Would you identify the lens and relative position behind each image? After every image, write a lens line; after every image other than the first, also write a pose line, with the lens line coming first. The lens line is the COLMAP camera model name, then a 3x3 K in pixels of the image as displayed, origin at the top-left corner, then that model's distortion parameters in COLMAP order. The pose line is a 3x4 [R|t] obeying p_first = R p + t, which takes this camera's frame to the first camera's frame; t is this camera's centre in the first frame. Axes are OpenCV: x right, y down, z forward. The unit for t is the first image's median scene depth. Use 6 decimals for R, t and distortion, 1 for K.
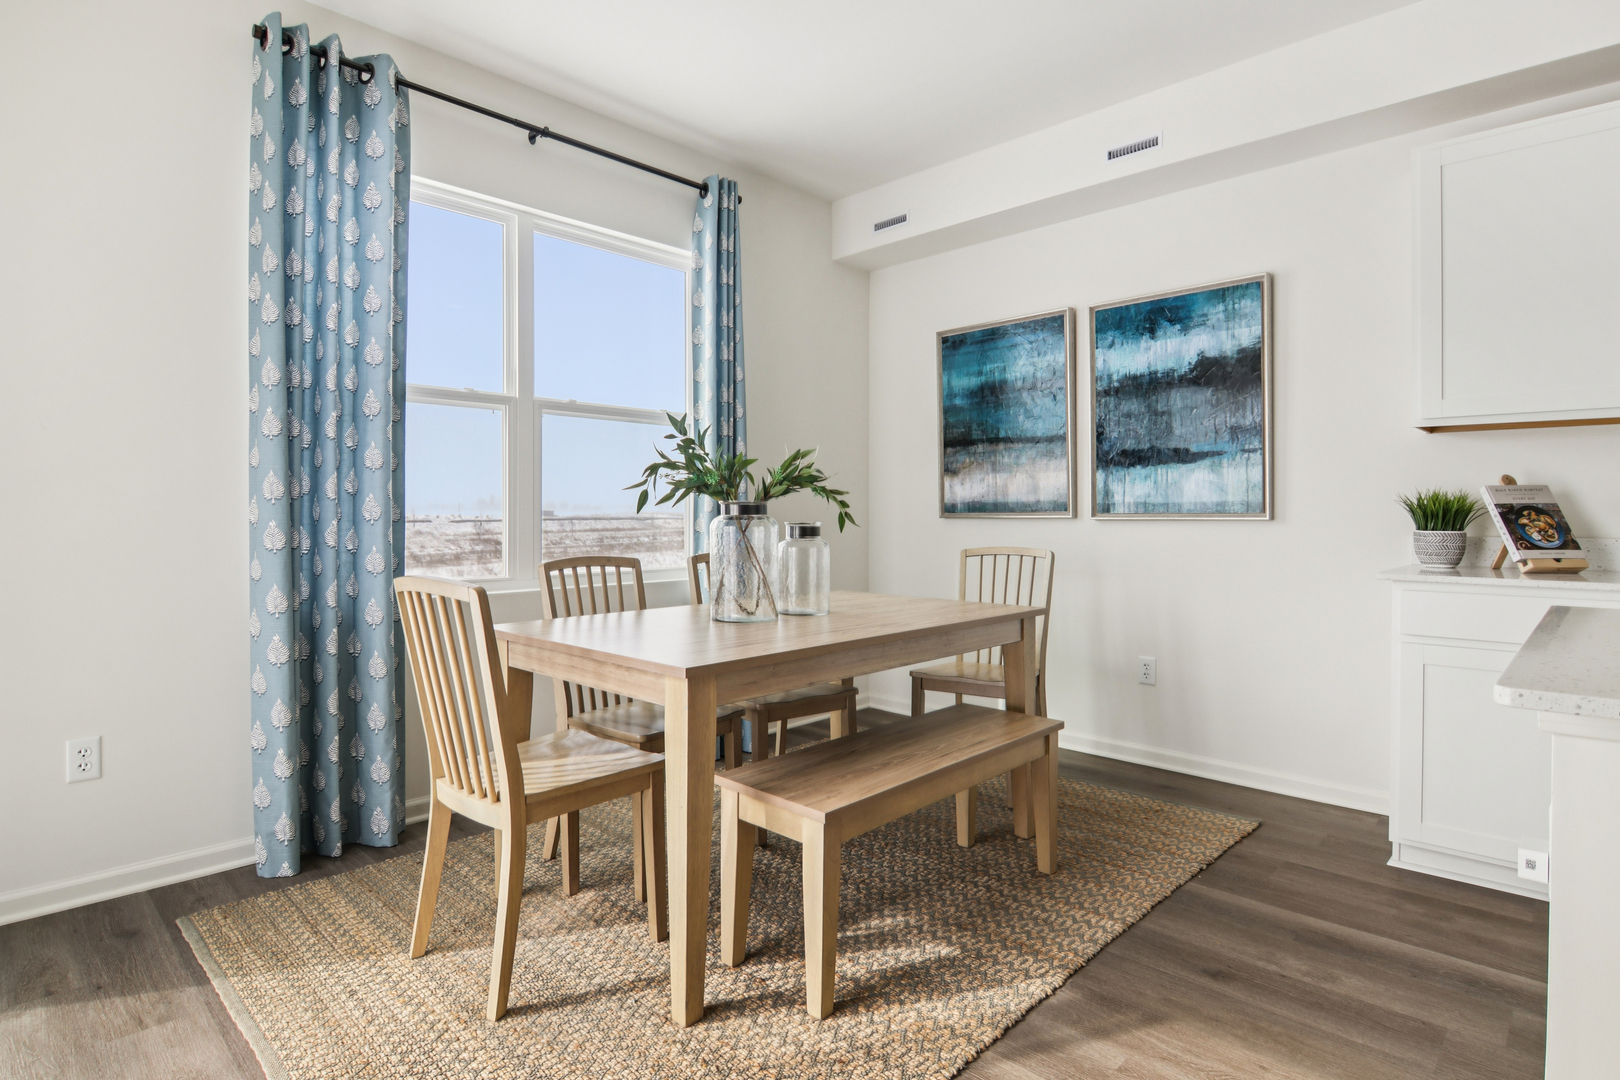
lens RADIAL K [[845.5, 0, 800.0], [0, 845.5, 512.7], [0, 0, 1]] dist [-0.002262, -0.011768]
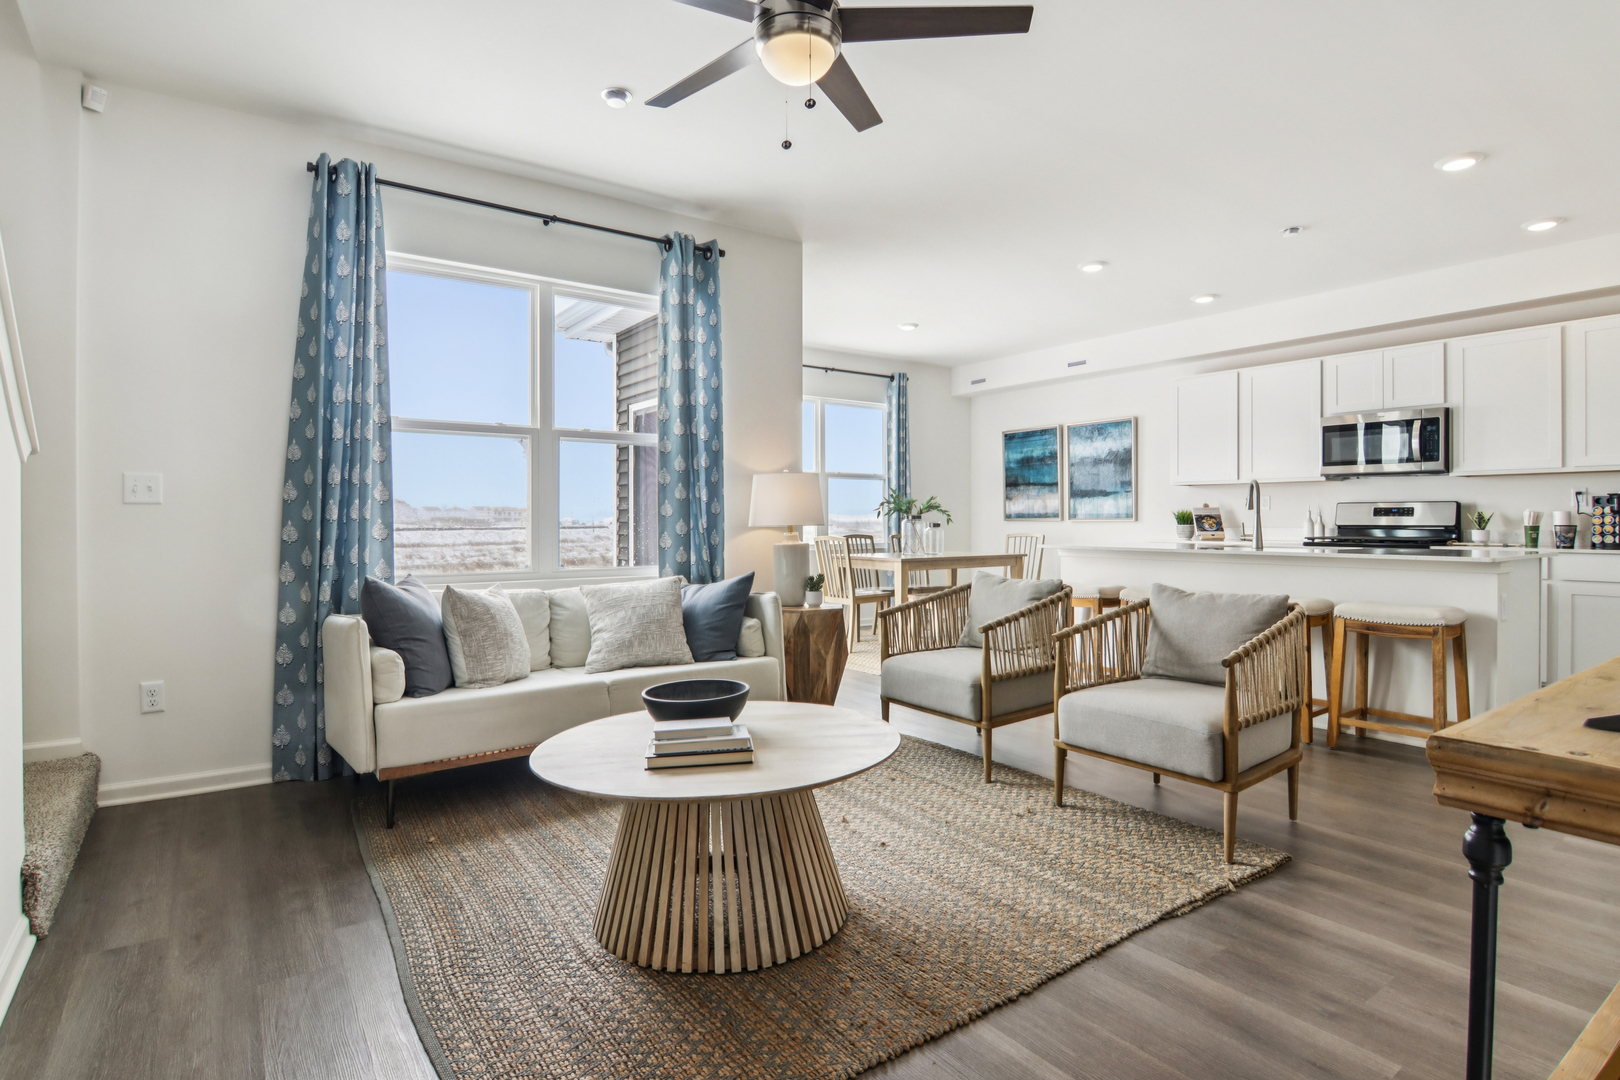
lens RADIAL K [[835.6, 0, 783.4], [0, 835.6, 524.3], [0, 0, 1]] dist [-0.024828, -0.000838]
pose [[0.981469, -0.000850, -0.191621, 0.040696], [0.002169, 0.999975, 0.006671, -0.000252], [0.191611, -0.006963, 0.981446, -1.706863]]
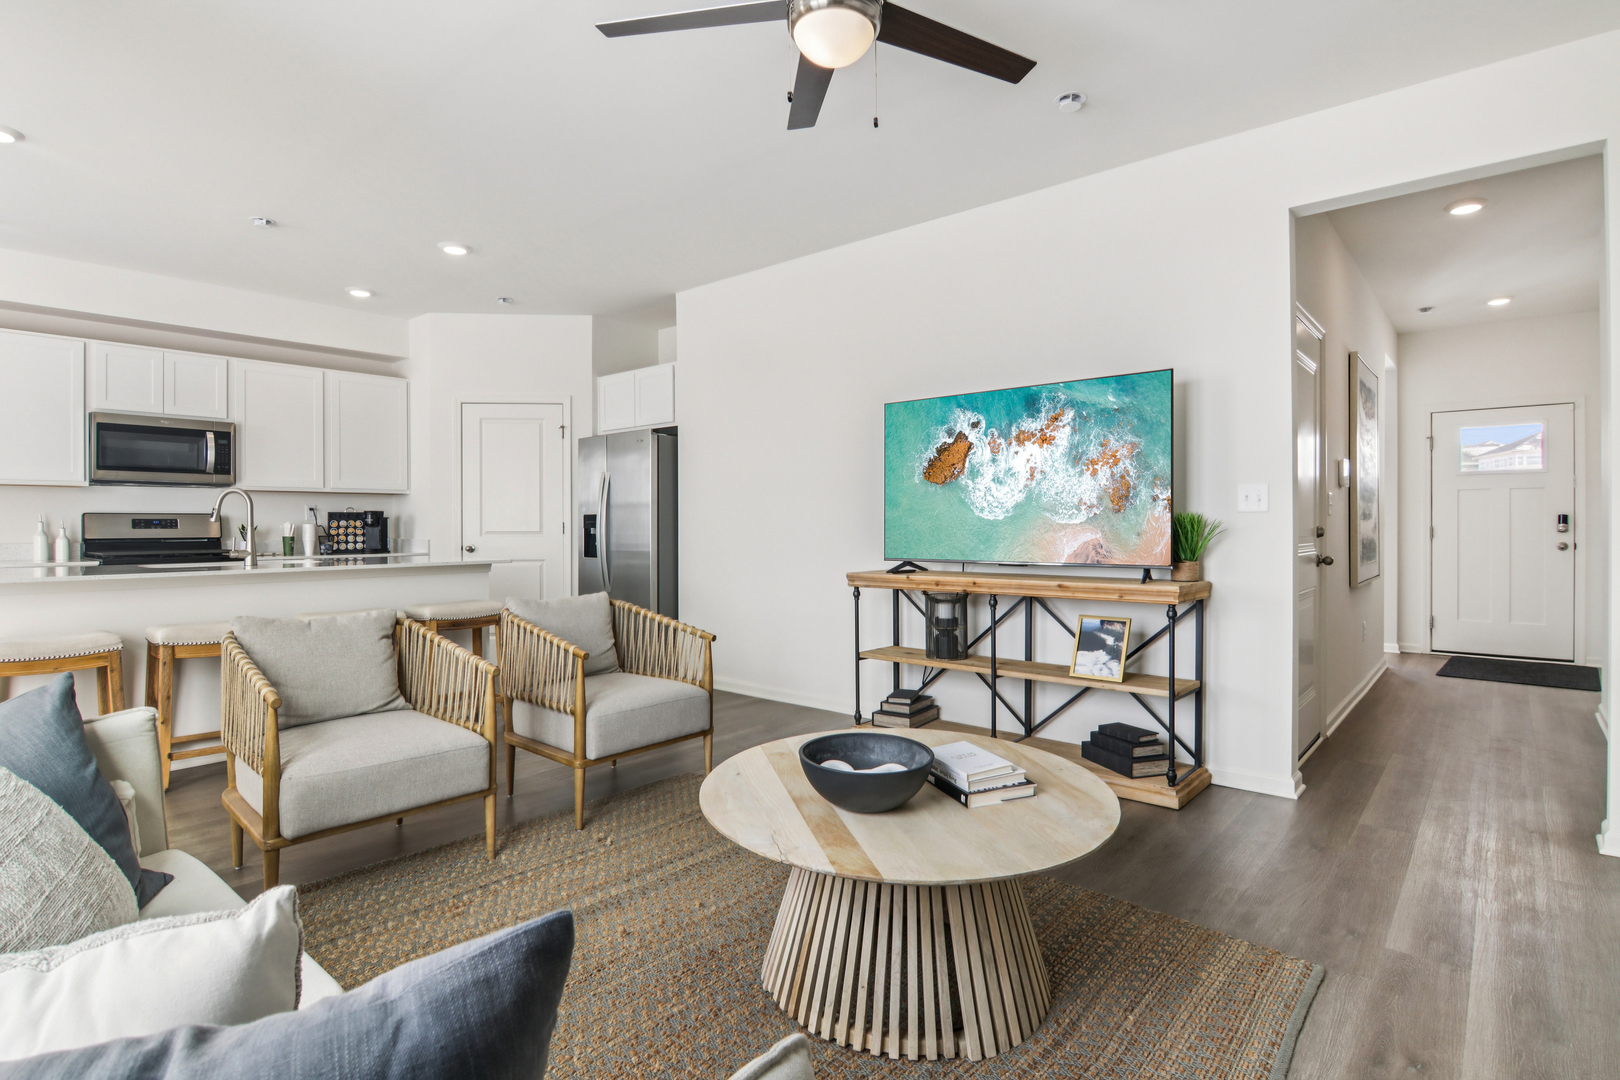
lens RADIAL K [[827.6, 0, 804.2], [0, 827.6, 524.2], [0, 0, 1]] dist [0.002253, -0.014796]
pose [[-0.063289, 0.000965, 0.997995, -0.886596], [0.002213, 0.999997, -0.000827, -0.007844], [-0.997993, 0.002156, -0.063291, -0.782465]]
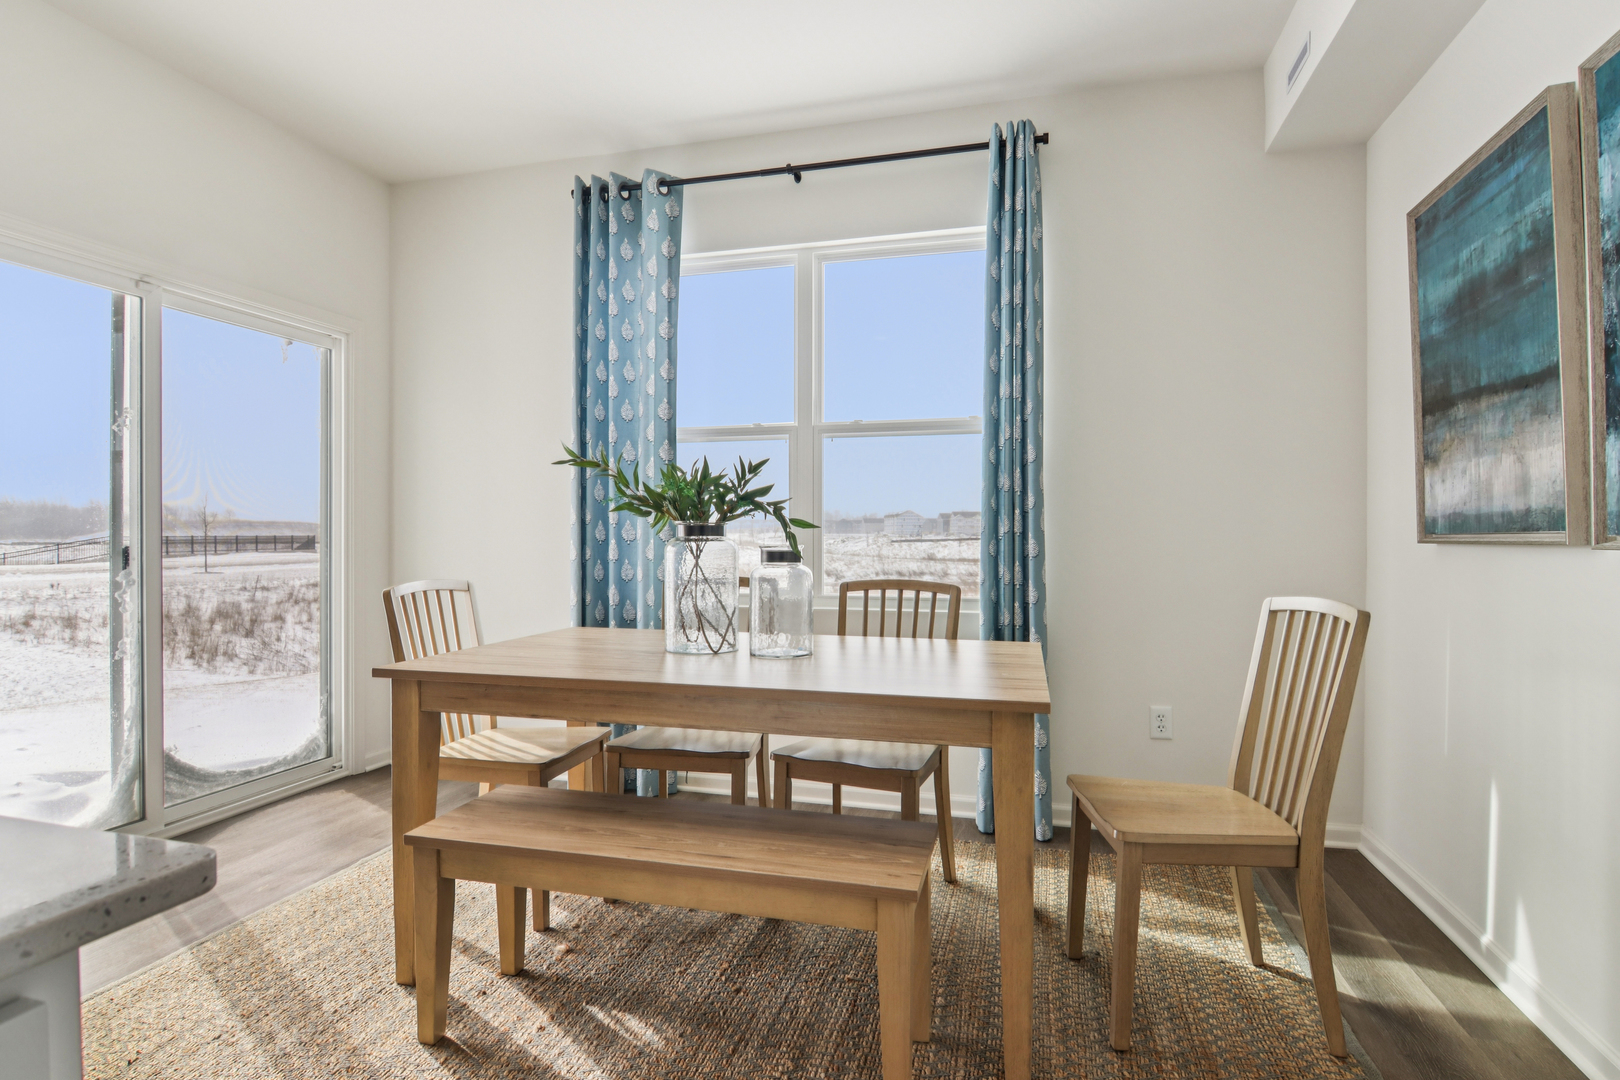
lens RADIAL K [[841.9, 0, 801.2], [0, 841.9, 537.4], [0, 0, 1]] dist [-0.016741, -0.001379]
pose [[0.479164, 0.002307, -0.877722, 0.694348], [0.000173, 0.999996, 0.002723, 0.000948], [0.877726, -0.001457, 0.479162, 0.580169]]
